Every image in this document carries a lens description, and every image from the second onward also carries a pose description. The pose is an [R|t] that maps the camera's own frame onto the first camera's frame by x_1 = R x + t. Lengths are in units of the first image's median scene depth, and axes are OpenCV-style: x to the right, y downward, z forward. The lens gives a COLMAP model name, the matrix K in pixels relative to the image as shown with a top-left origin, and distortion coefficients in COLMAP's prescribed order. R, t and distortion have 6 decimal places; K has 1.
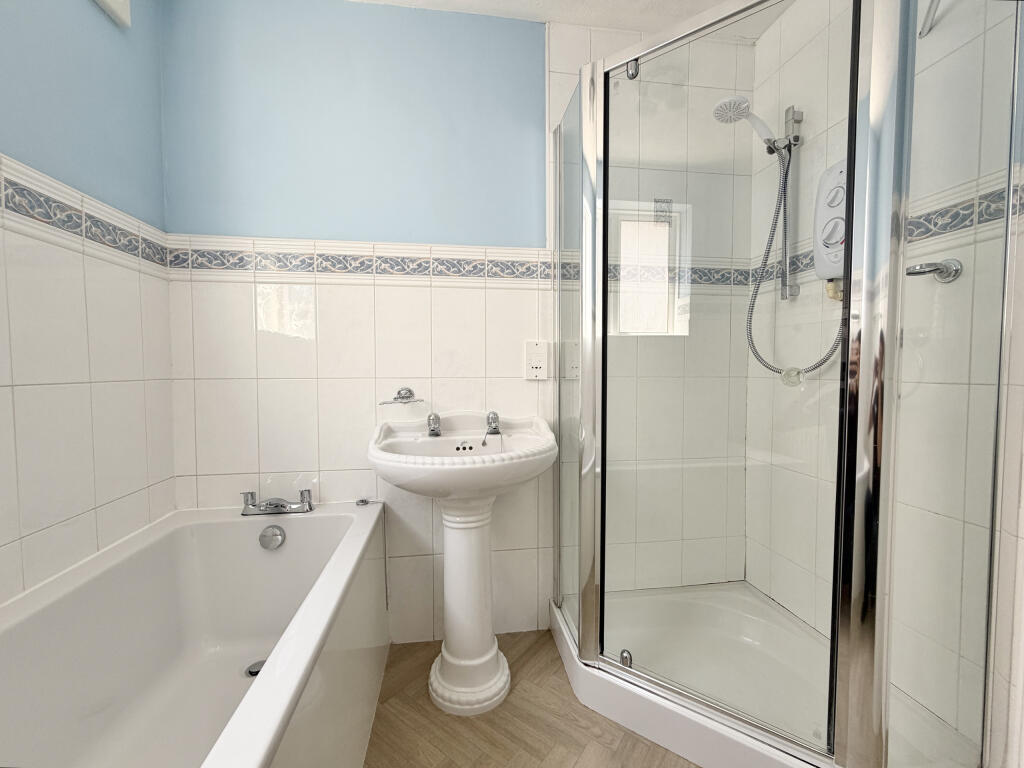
lens RADIAL K [[412.9, 0, 511.8], [0, 412.9, 386.5], [0, 0, 1]] dist [0.000494, -0.000010]
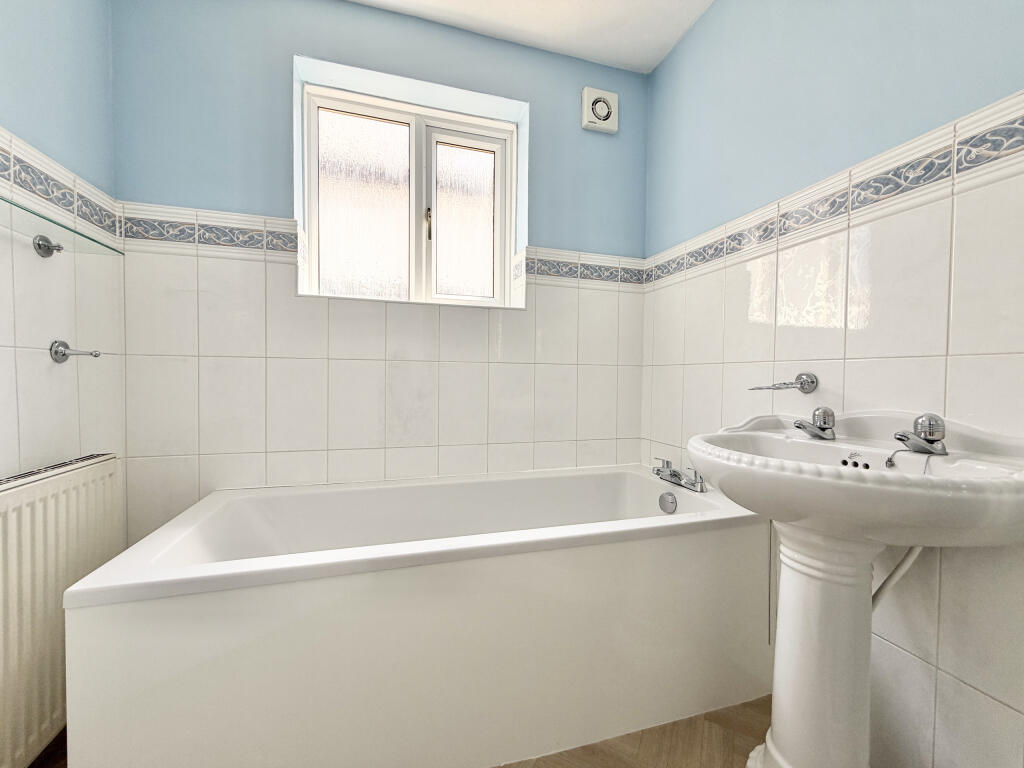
lens RADIAL K [[412.9, 0, 513.9], [0, 412.9, 382.0], [0, 0, 1]] dist [0.000494, -0.000010]
pose [[0.144989, 0.017349, -0.989281, 0.531217], [-0.048173, 0.998784, 0.010455, 0.048821], [0.988260, 0.046141, 0.145648, 0.447565]]
